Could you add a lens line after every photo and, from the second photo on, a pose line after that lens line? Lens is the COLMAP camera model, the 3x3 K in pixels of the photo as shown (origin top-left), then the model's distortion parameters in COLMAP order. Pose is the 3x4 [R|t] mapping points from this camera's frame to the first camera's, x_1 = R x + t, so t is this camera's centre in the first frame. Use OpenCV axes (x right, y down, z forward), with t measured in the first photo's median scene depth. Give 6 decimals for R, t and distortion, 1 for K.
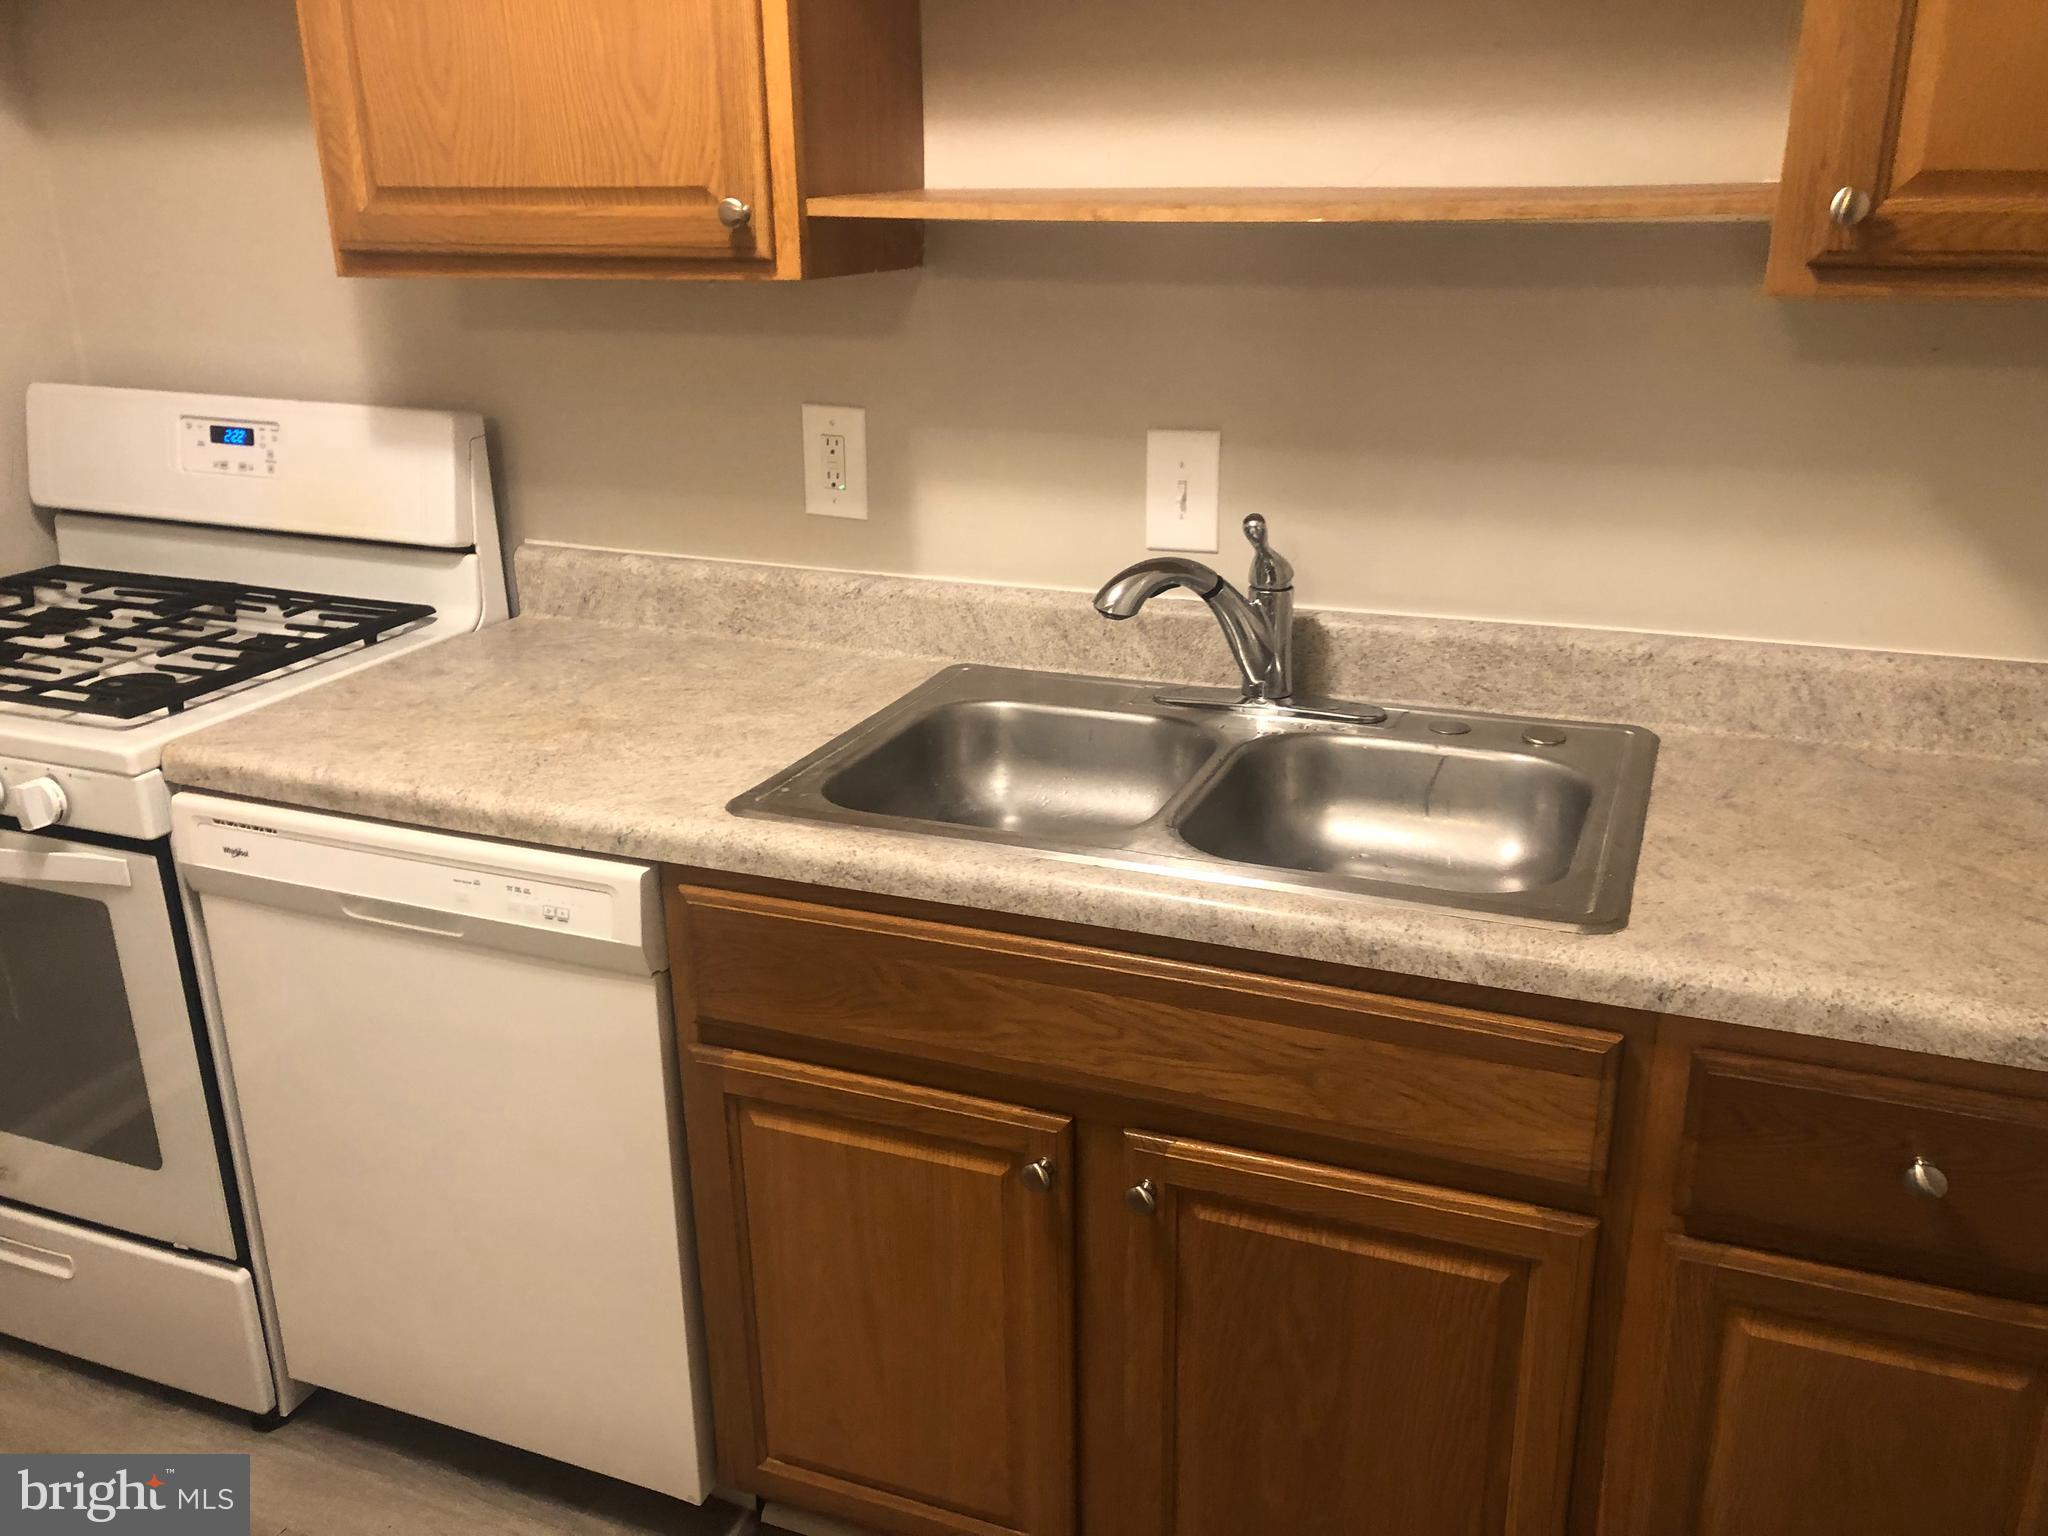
lens RADIAL K [[1680.4, 0, 1050.7], [0, 1680.4, 784.8], [0, 0, 1]] dist [0.015739, -0.011483]
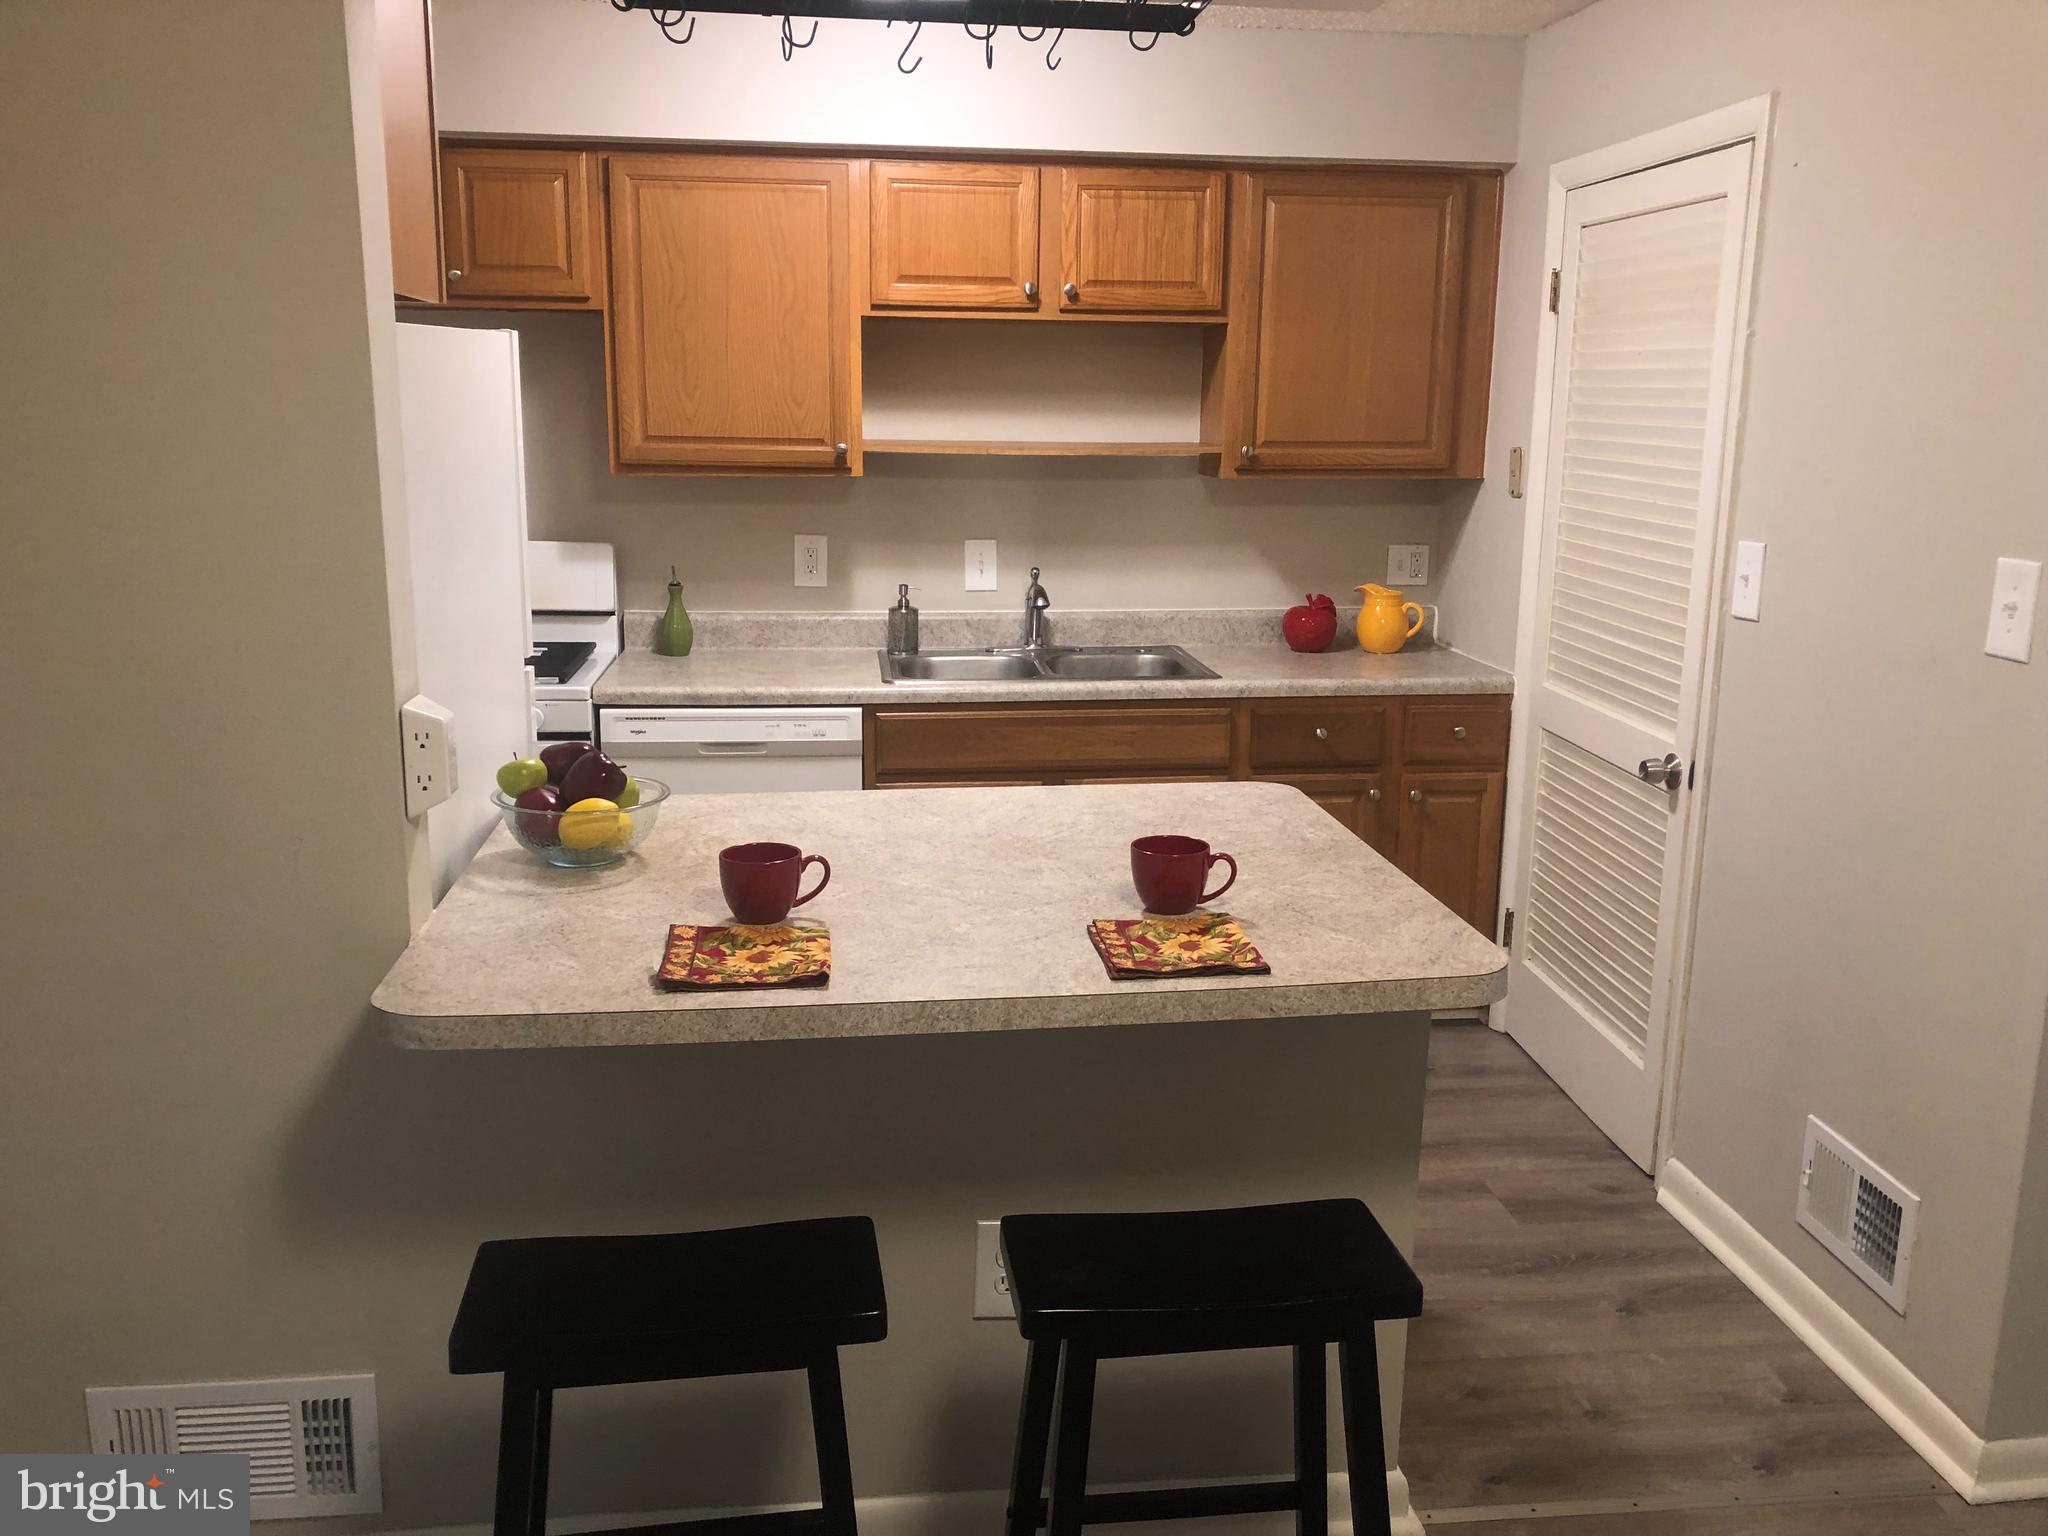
lens RADIAL K [[1684.5, 0, 1054.5], [0, 1684.5, 753.5], [0, 0, 1]] dist [0.097710, -0.202563]
pose [[0.875915, -0.080131, 0.475764, -1.054908], [0.146414, 0.983755, -0.103868, 0.371815], [-0.459712, 0.160638, 0.873419, -1.145328]]
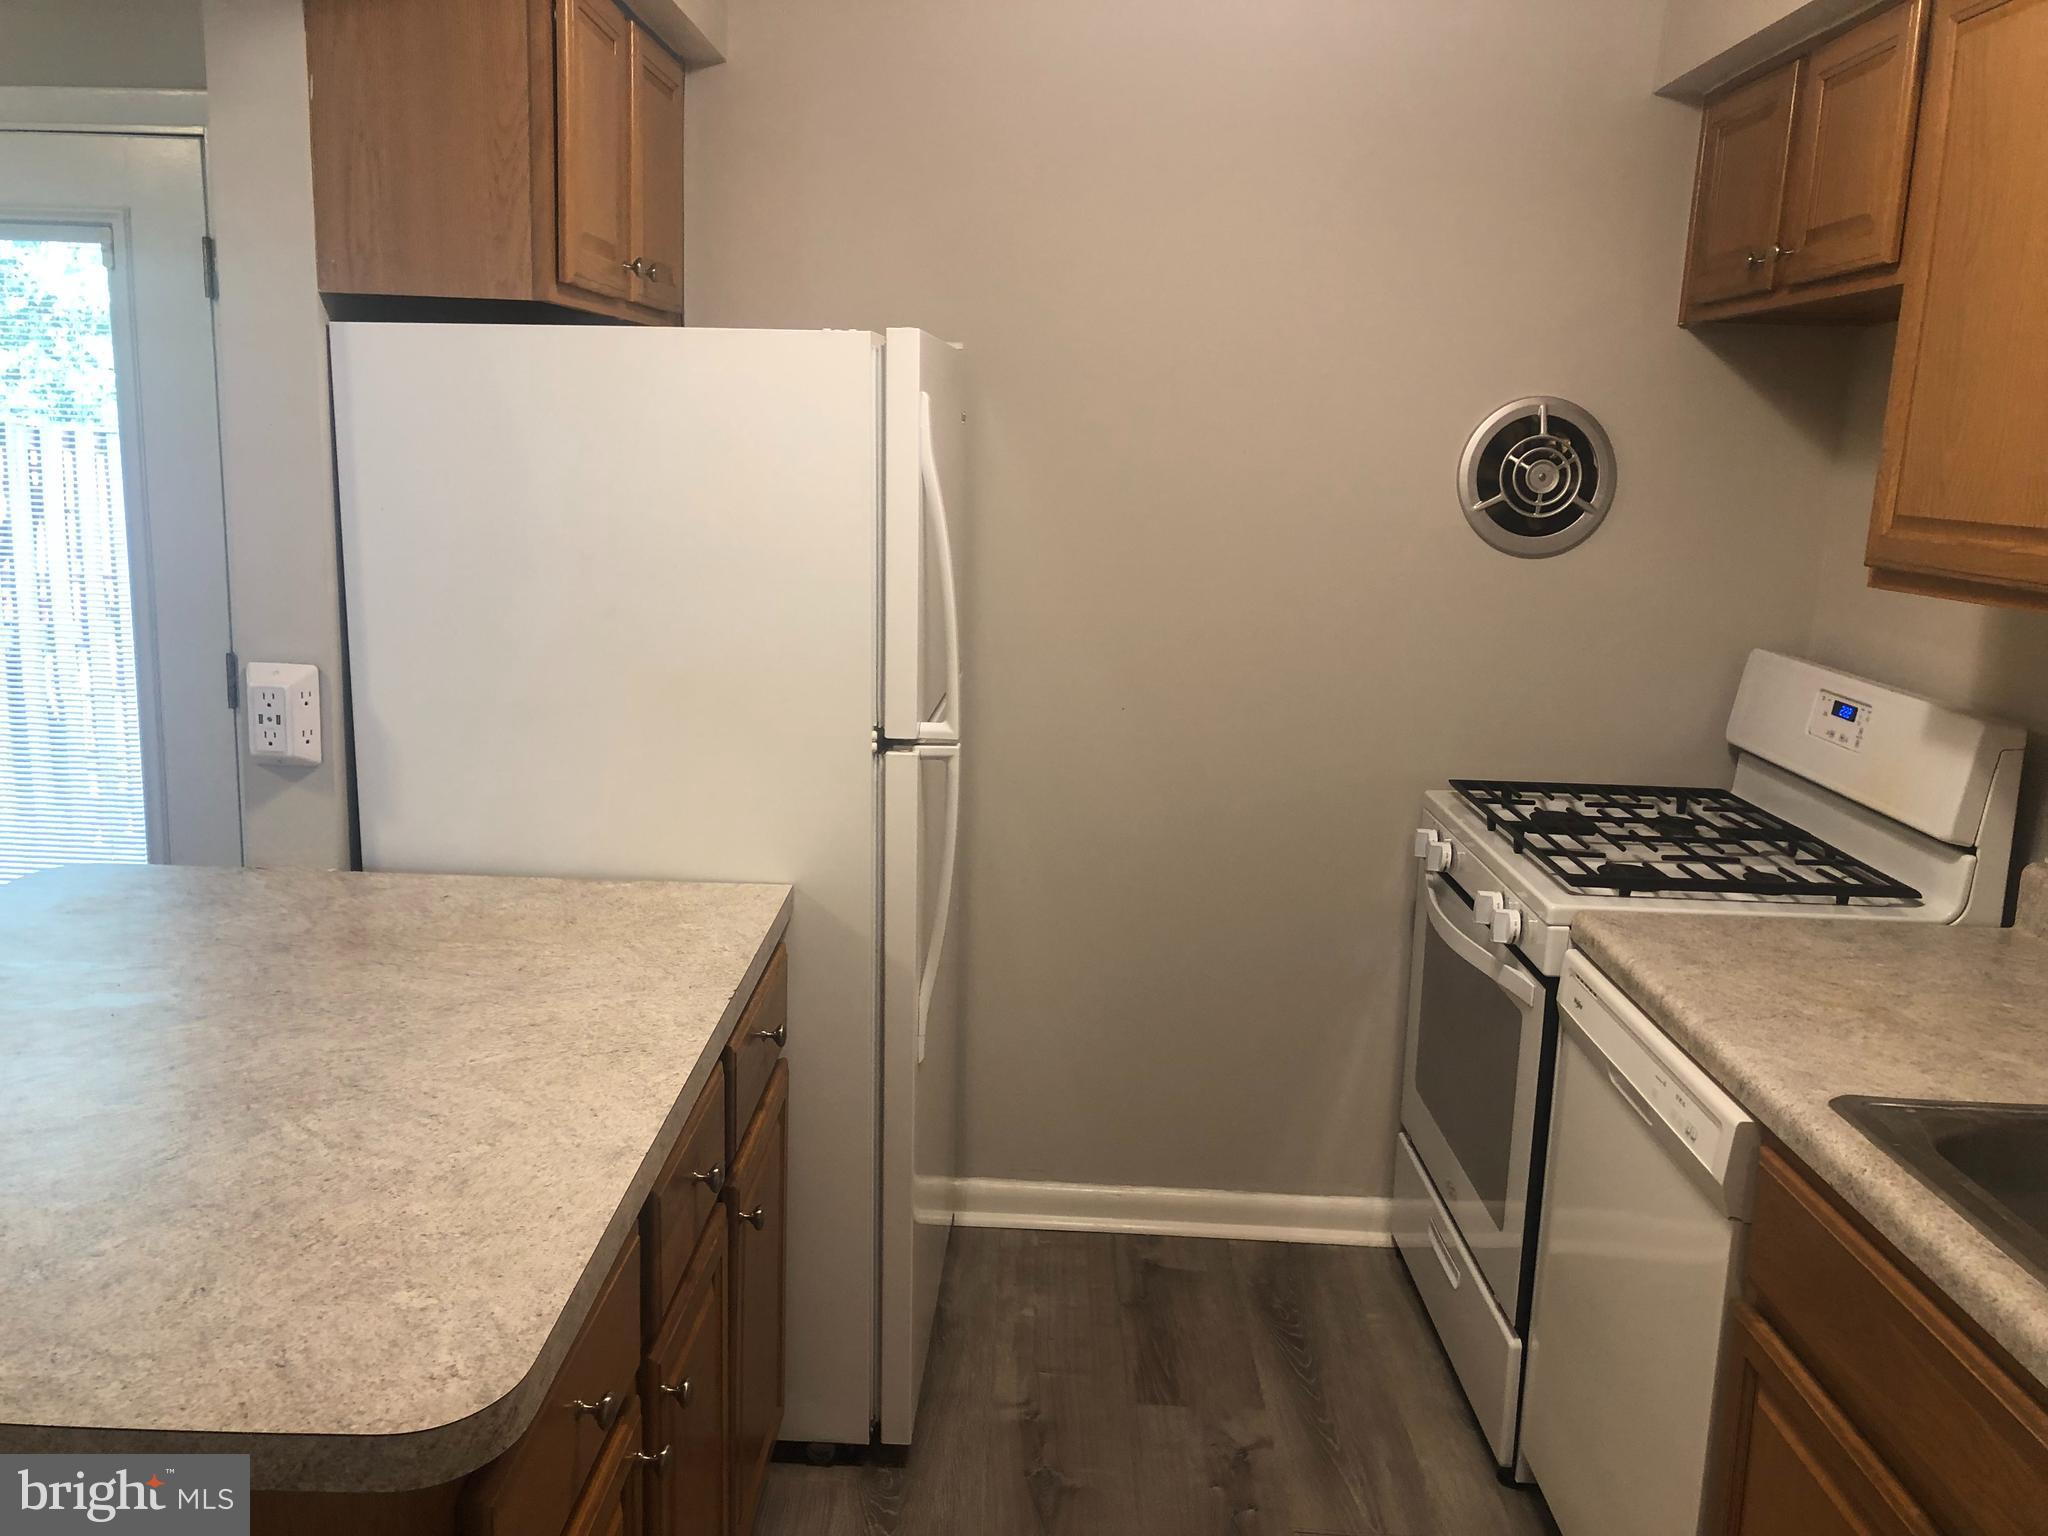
lens RADIAL K [[1664.2, 0, 983.4], [0, 1664.2, 746.1], [0, 0, 1]] dist [0.003027, 0.002376]
pose [[0.325871, 0.185789, -0.926979, 0.494952], [-0.352704, 0.933603, 0.063127, -0.062306], [0.877159, 0.306378, 0.369762, 0.086015]]
